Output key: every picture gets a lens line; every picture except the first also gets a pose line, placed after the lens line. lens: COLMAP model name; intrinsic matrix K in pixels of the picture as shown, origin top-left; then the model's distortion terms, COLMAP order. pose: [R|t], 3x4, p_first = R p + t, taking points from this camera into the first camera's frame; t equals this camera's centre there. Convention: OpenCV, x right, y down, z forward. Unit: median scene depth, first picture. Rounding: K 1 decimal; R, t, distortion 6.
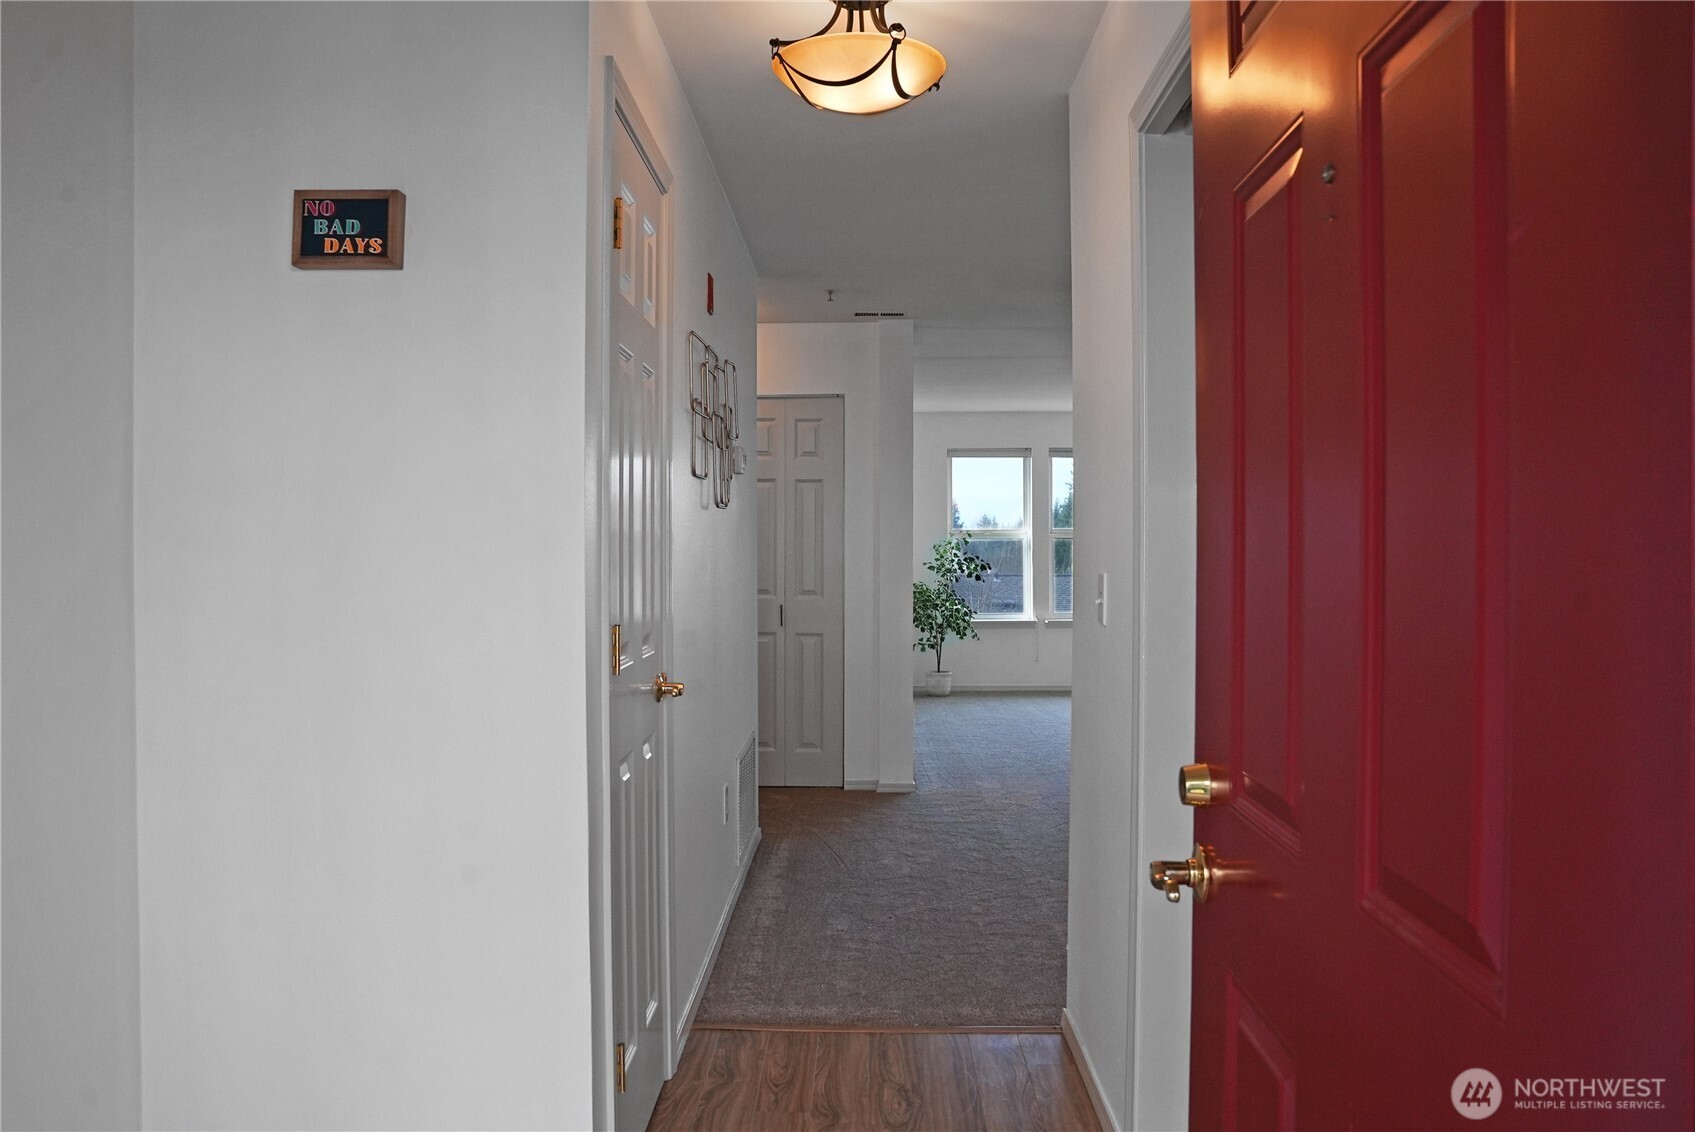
lens RADIAL K [[1284.8, 0, 851.1], [0, 1284.8, 562.7], [0, 0, 1]] dist [-0.002448, -0.000036]
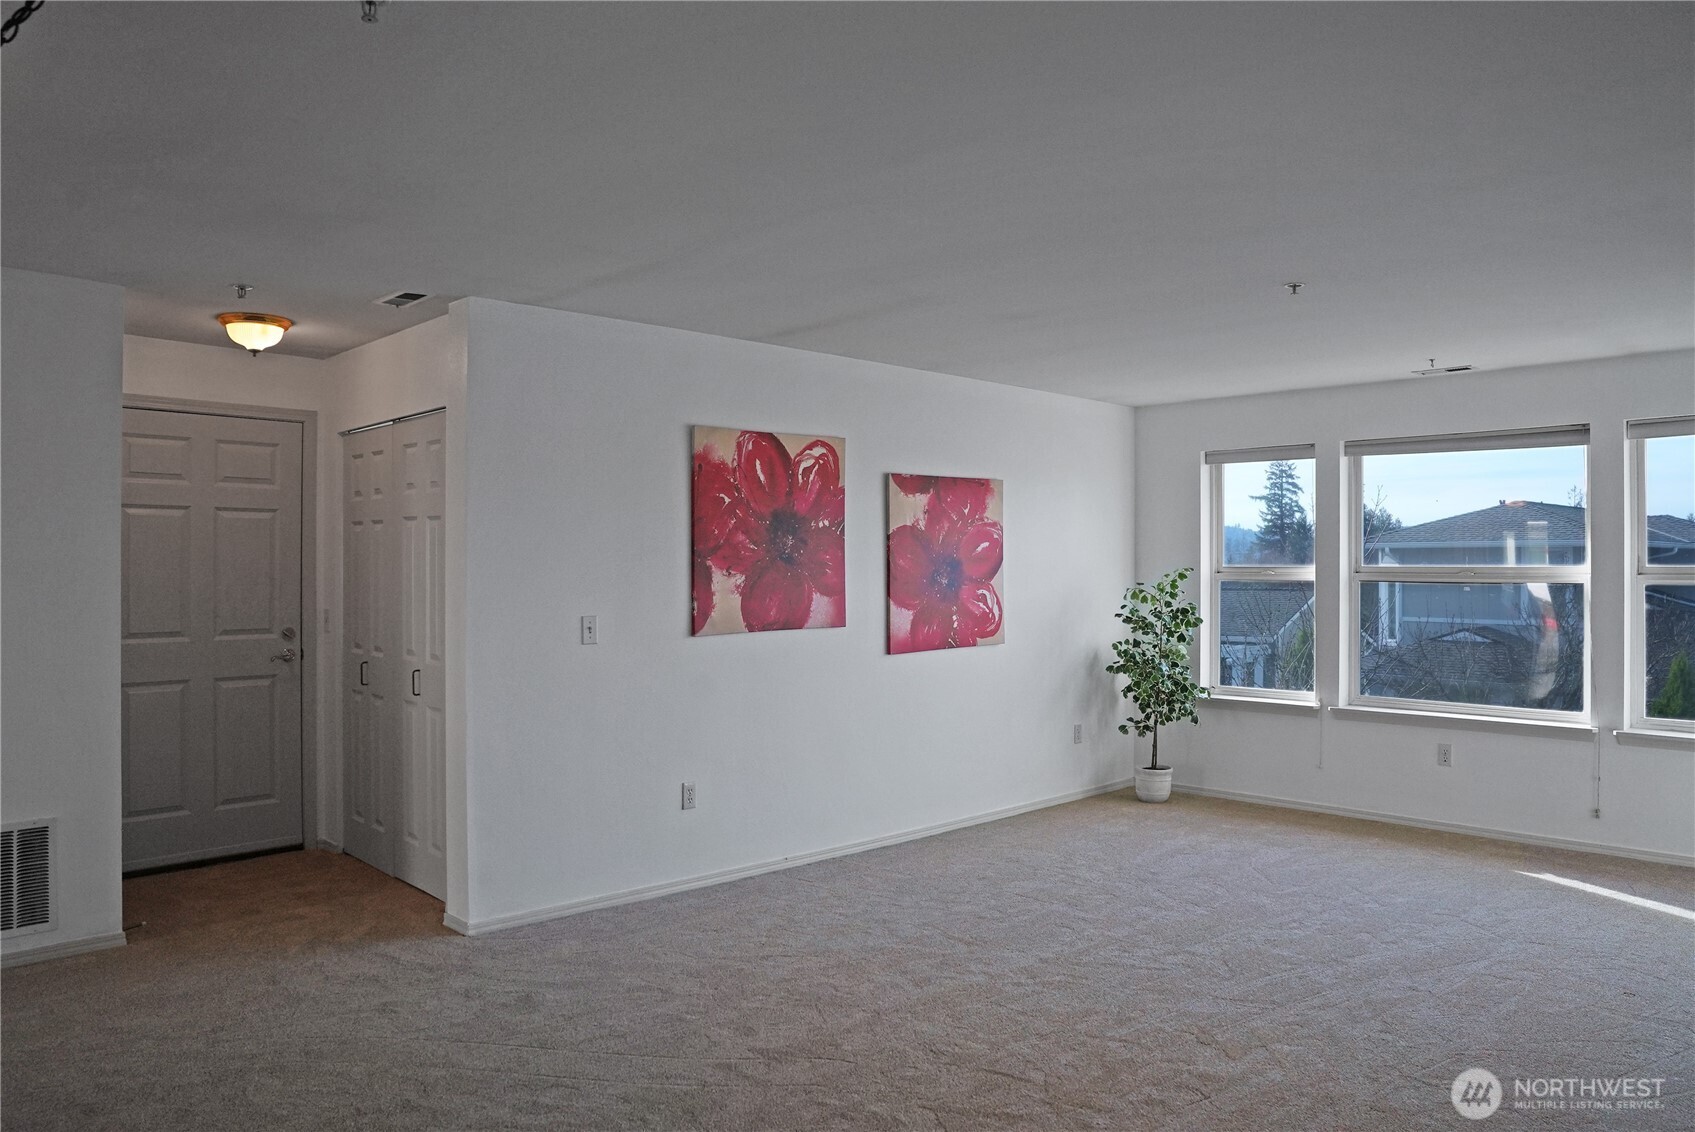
lens RADIAL K [[1184.6, 0, 876.5], [0, 1184.6, 571.7], [0, 0, 1]] dist [-0.114116, 0.072537]
pose [[0.706157, 0.010350, -0.707980, 0.418570], [-0.013510, 0.999908, 0.001143, -0.021755], [0.707927, 0.008758, 0.706232, 0.432808]]
